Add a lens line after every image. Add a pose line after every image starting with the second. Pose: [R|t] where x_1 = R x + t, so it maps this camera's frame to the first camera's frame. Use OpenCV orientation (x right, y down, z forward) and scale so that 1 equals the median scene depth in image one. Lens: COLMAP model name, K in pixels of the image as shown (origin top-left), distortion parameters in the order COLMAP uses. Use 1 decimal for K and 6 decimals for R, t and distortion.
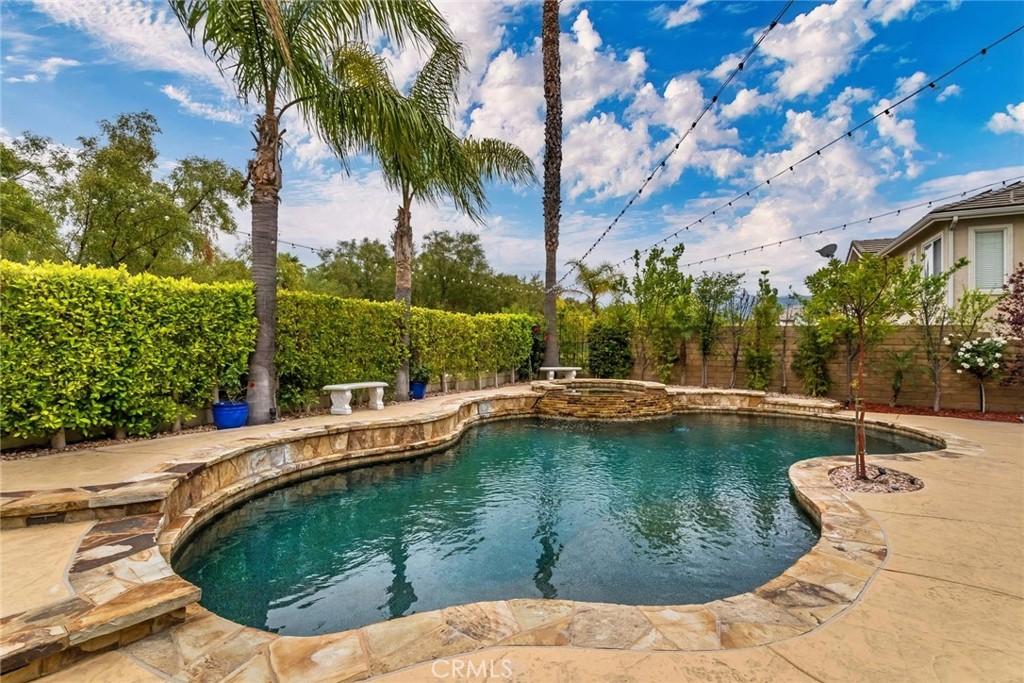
lens RADIAL K [[481.6, 0, 512.0], [0, 481.6, 341.5], [0, 0, 1]] dist [0.000681, 0.001639]
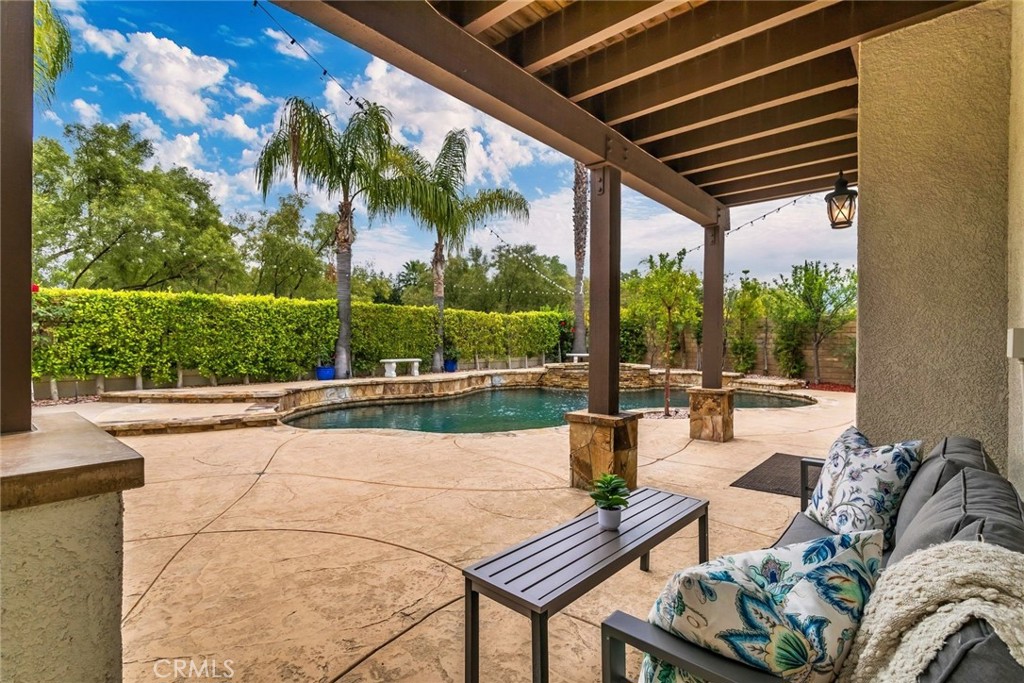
lens RADIAL K [[481.6, 0, 512.0], [0, 481.6, 341.5], [0, 0, 1]] dist [0.000681, 0.001639]
pose [[0.964211, -0.004991, -0.265090, 0.348475], [0.007397, 0.999940, 0.008080, 0.014719], [0.265033, -0.009752, 0.964190, -0.338204]]
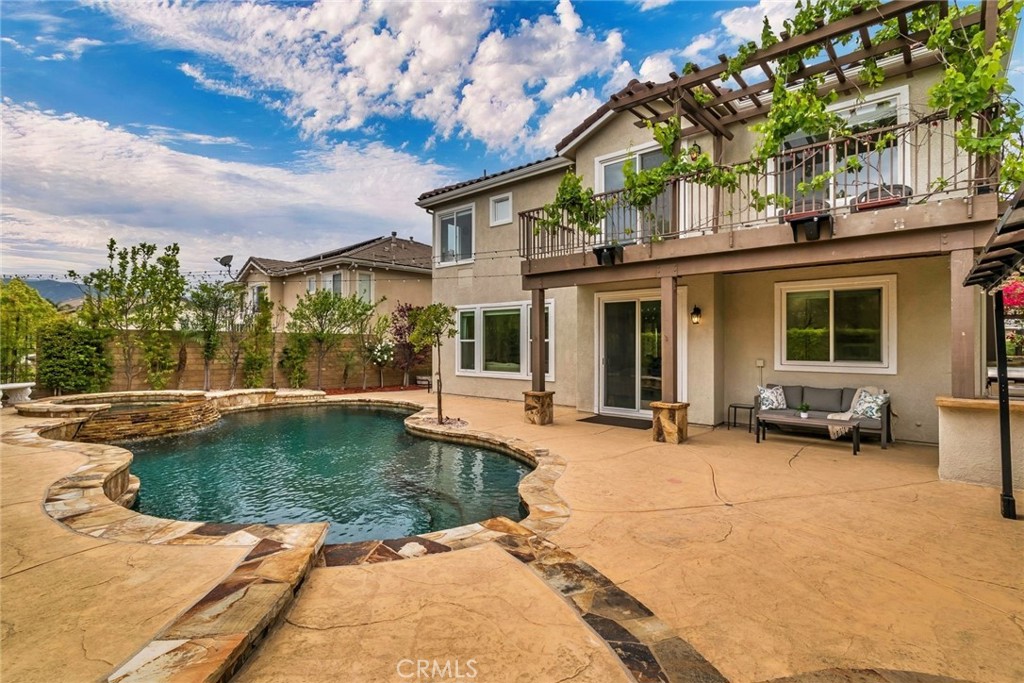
lens RADIAL K [[485.8, 0, 512.0], [0, 485.8, 341.5], [0, 0, 1]] dist [-0.000504, 0.000725]
pose [[0.270022, -0.005358, 0.962839, -0.543057], [-0.005594, 0.999959, 0.007134, -0.026765], [-0.962838, -0.007312, 0.269981, 0.121420]]
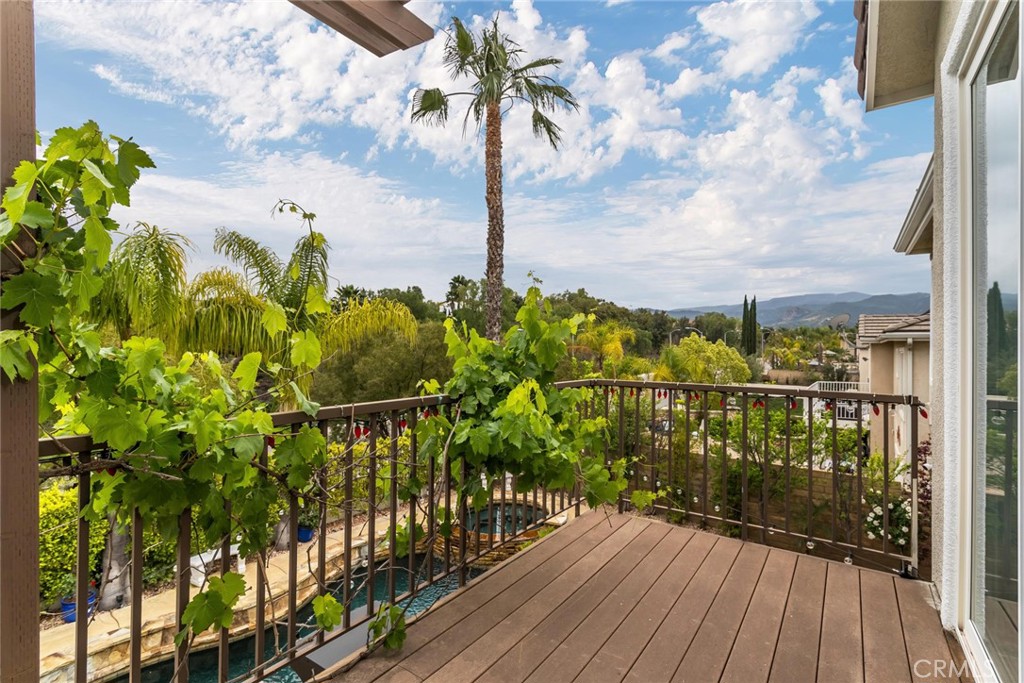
lens RADIAL K [[481.6, 0, 512.0], [0, 481.6, 341.5], [0, 0, 1]] dist [0.000681, 0.001639]
pose [[0.985599, 0.000895, -0.169096, 0.431715], [-0.001166, 0.999998, -0.001503, -0.318036], [0.169095, 0.001679, 0.985598, -0.012185]]
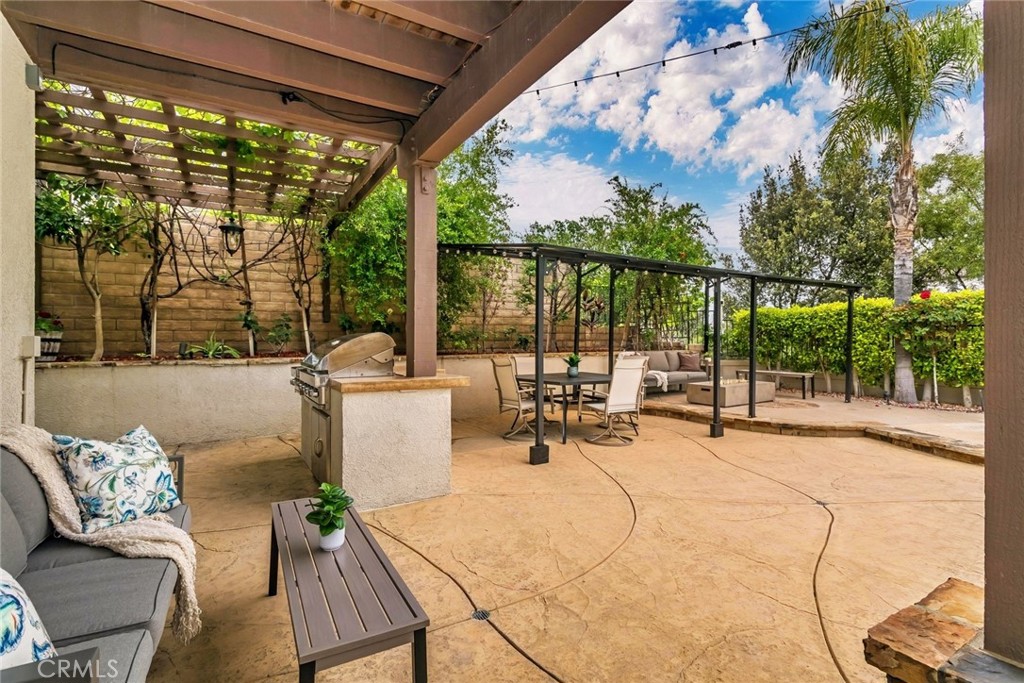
lens RADIAL K [[481.6, 0, 512.0], [0, 481.6, 341.5], [0, 0, 1]] dist [0.000681, 0.001639]
pose [[-0.547842, -0.009965, -0.836522, 0.458463], [0.002306, 0.999907, -0.013422, 0.016766], [0.836578, -0.009282, -0.547768, 0.046510]]
